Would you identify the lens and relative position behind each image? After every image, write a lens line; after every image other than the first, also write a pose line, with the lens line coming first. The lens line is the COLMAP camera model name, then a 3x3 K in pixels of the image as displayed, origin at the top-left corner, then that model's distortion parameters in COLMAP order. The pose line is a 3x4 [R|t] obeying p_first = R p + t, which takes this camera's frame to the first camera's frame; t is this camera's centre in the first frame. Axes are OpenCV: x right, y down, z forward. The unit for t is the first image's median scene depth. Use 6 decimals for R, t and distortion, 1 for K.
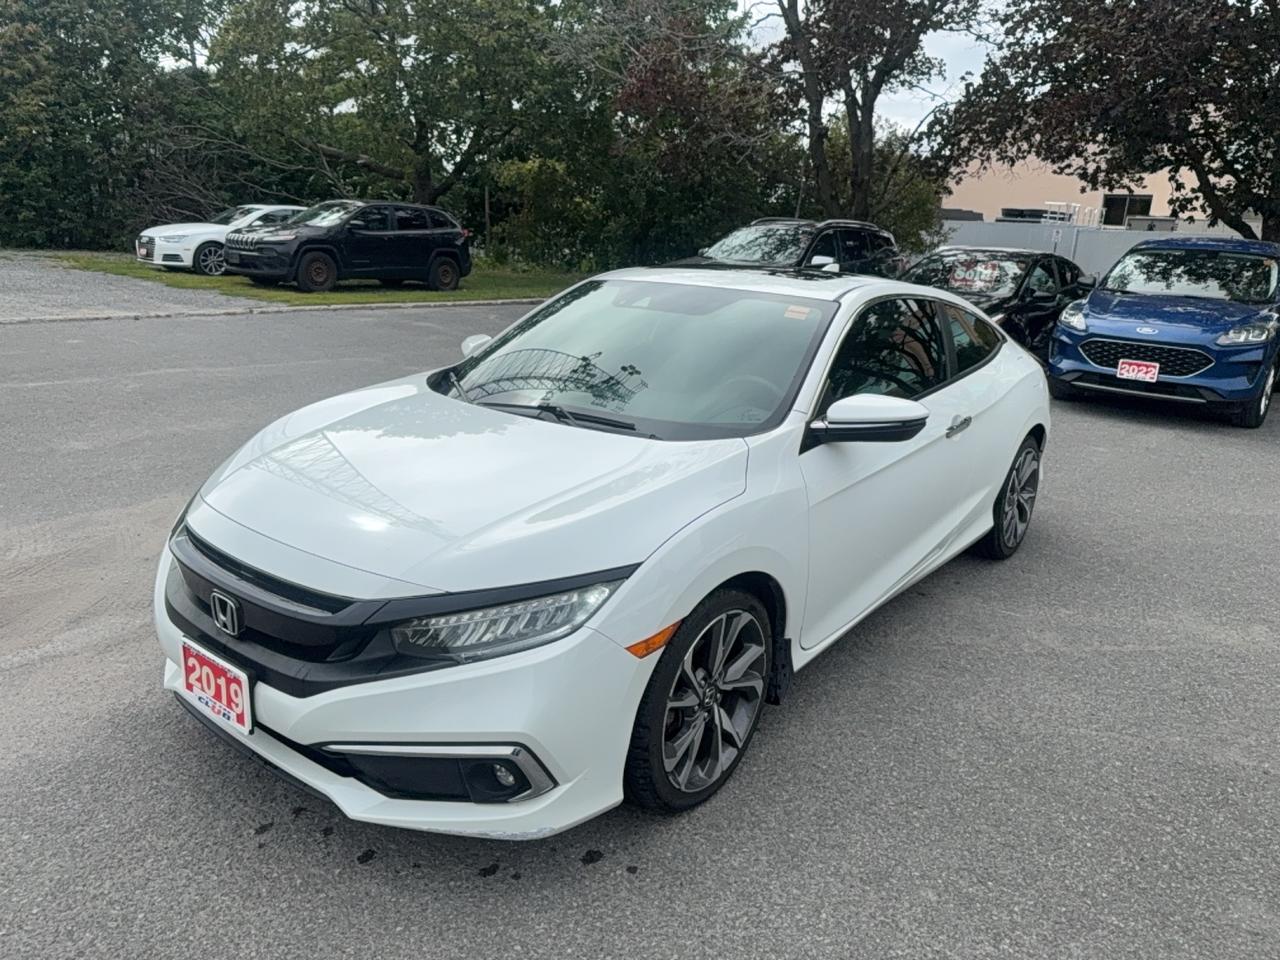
lens RADIAL K [[920.3, 0, 642.9], [0, 920.3, 477.4], [0, 0, 1]] dist [0.009853, -0.015489]
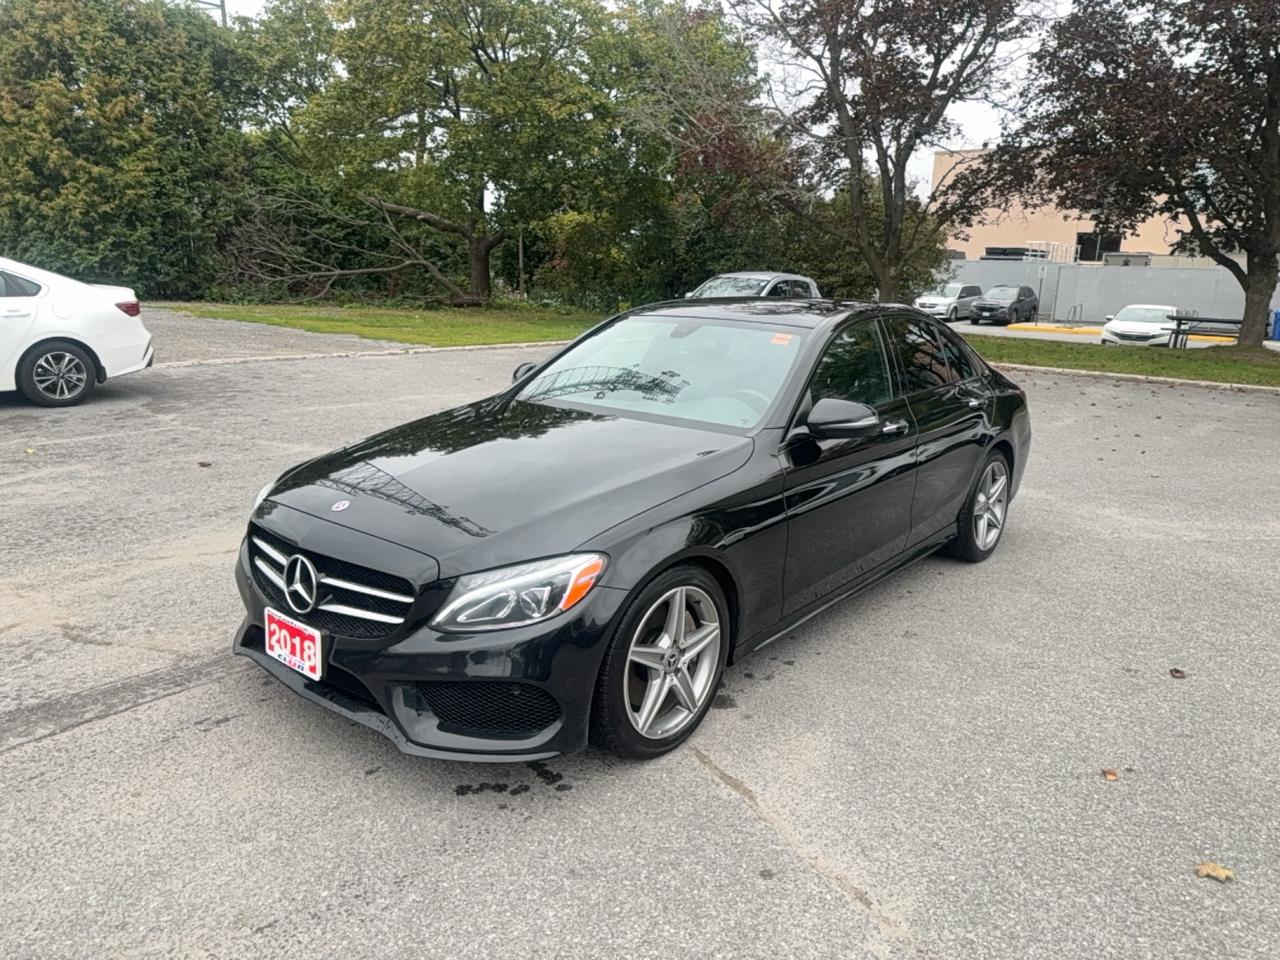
lens RADIAL K [[920.3, 0, 641.5], [0, 920.3, 484.6], [0, 0, 1]] dist [0.009853, -0.015489]
pose [[0.999294, -0.023800, 0.029075, -0.103538], [0.024798, 0.999098, -0.034465, 0.022455], [-0.028229, 0.035161, 0.998983, -0.103699]]
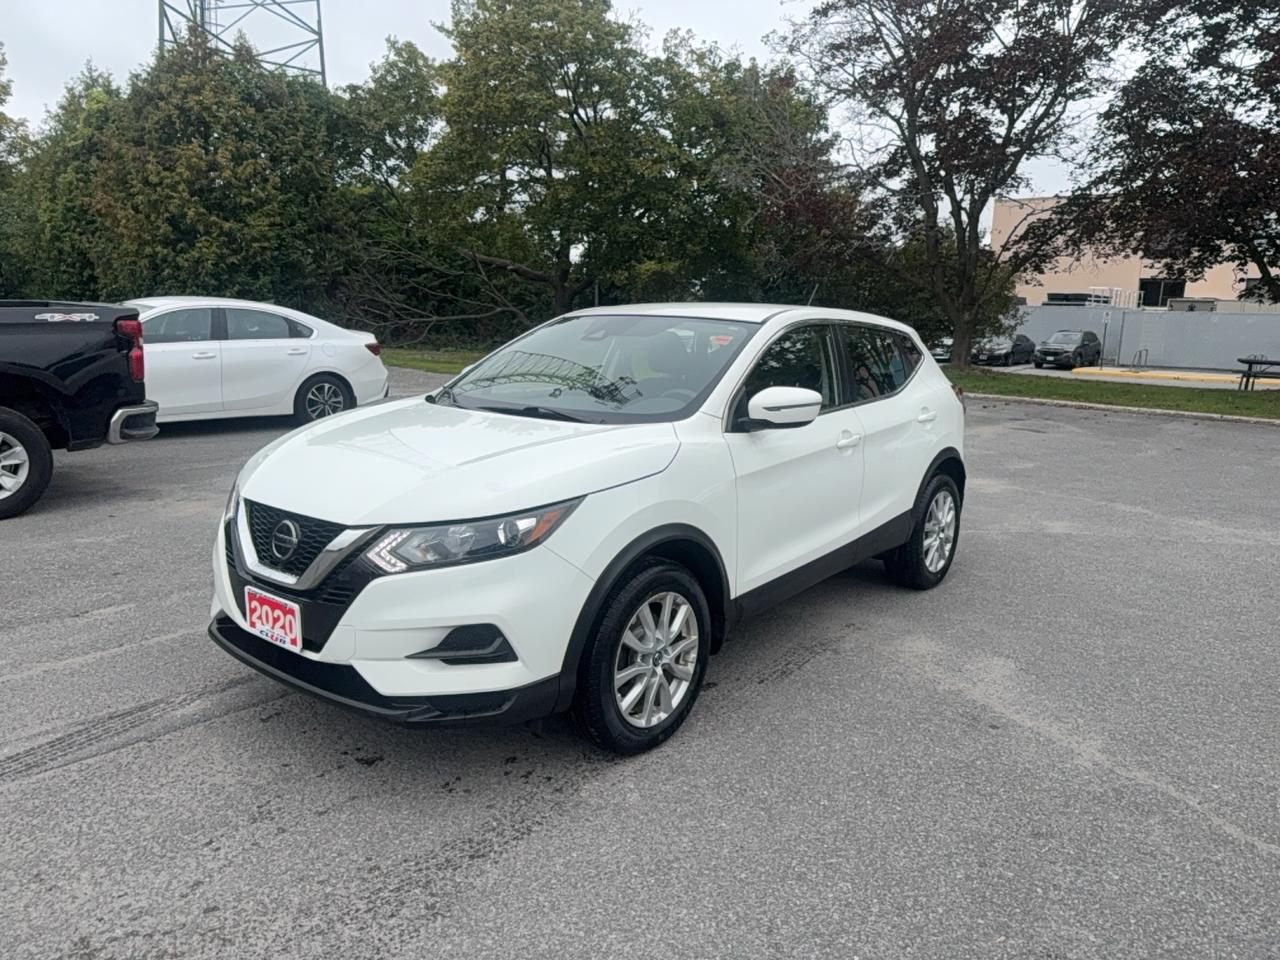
lens RADIAL K [[920.3, 0, 640.0], [0, 920.3, 482.2], [0, 0, 1]] dist [0.009853, -0.015489]
pose [[0.999627, -0.012882, -0.024095, -0.145879], [0.010780, 0.996288, -0.085403, 0.037327], [0.025105, 0.085112, 0.996055, -0.159673]]
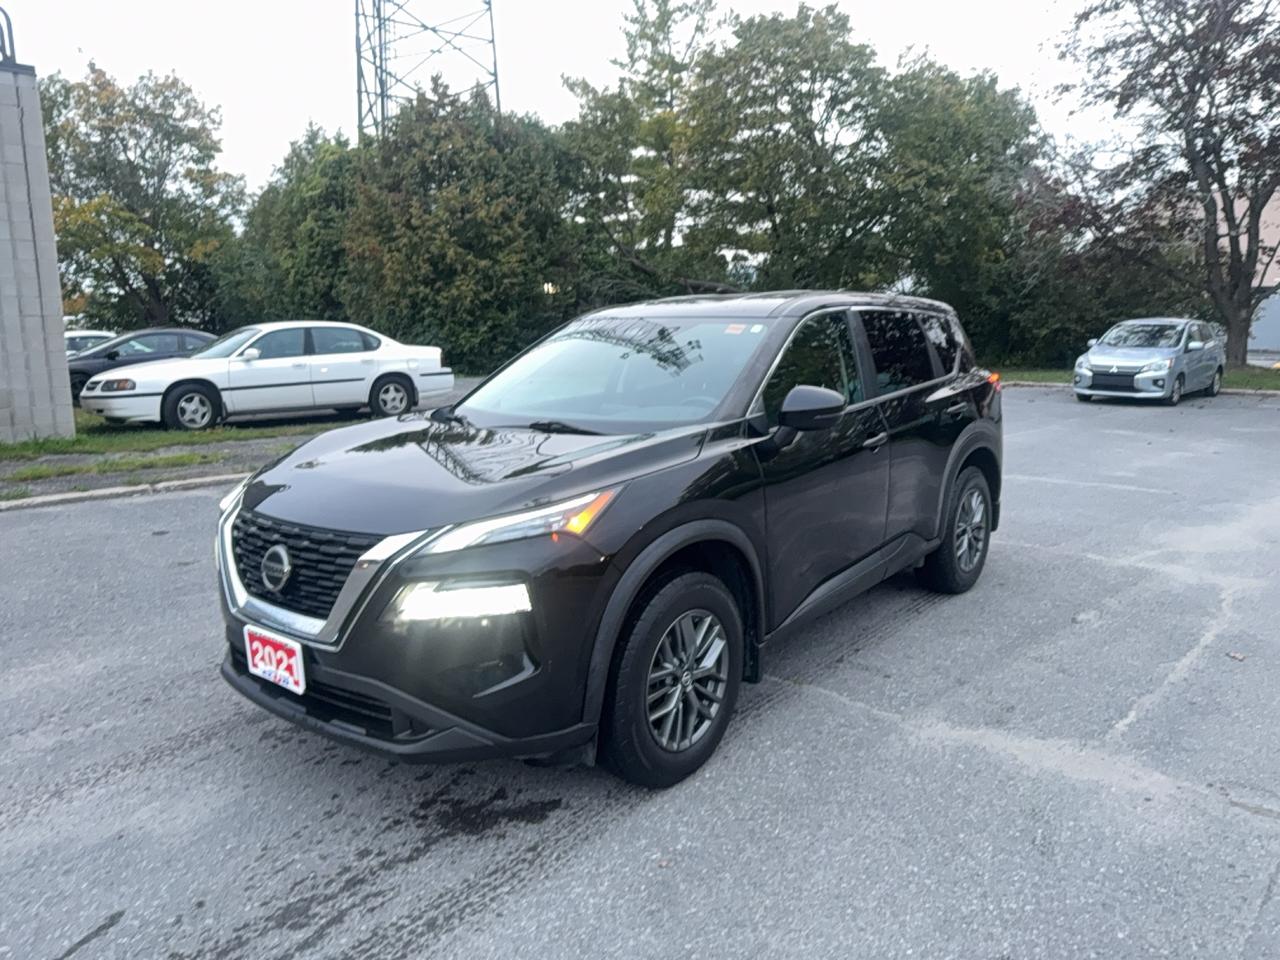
lens RADIAL K [[920.3, 0, 640.8], [0, 920.3, 481.0], [0, 0, 1]] dist [0.009853, -0.015489]
pose [[0.993074, -0.047099, -0.107634, -0.367067], [0.035414, 0.993519, -0.108007, 0.034250], [0.112024, 0.103447, 0.988306, -0.188458]]
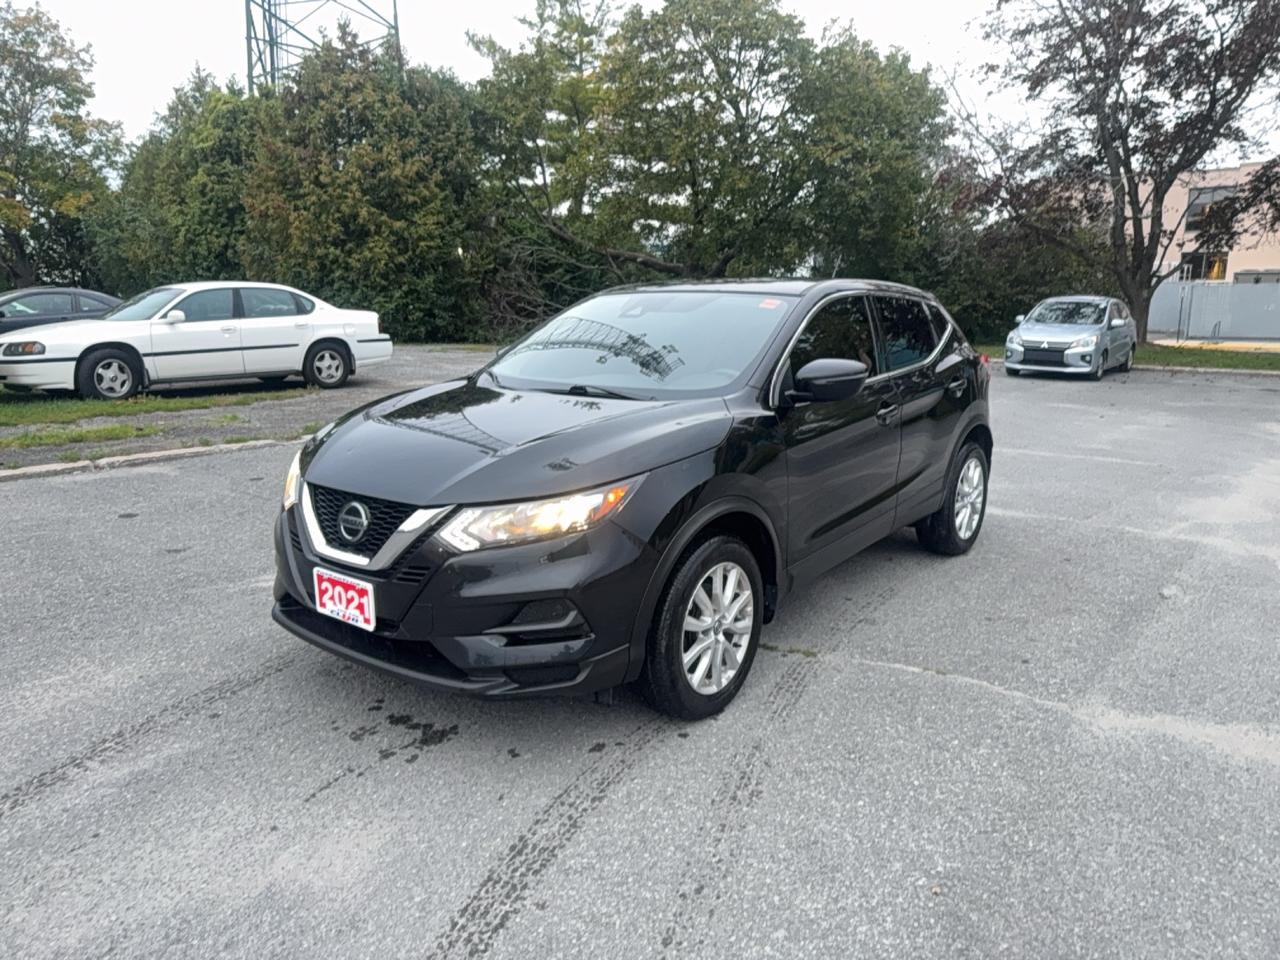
lens RADIAL K [[920.3, 0, 645.6], [0, 920.3, 479.4], [0, 0, 1]] dist [0.009853, -0.015489]
pose [[0.998637, -0.050073, 0.014749, -0.415100], [0.051041, 0.995883, -0.074914, 0.029744], [-0.010937, 0.075564, 0.997081, -0.172246]]
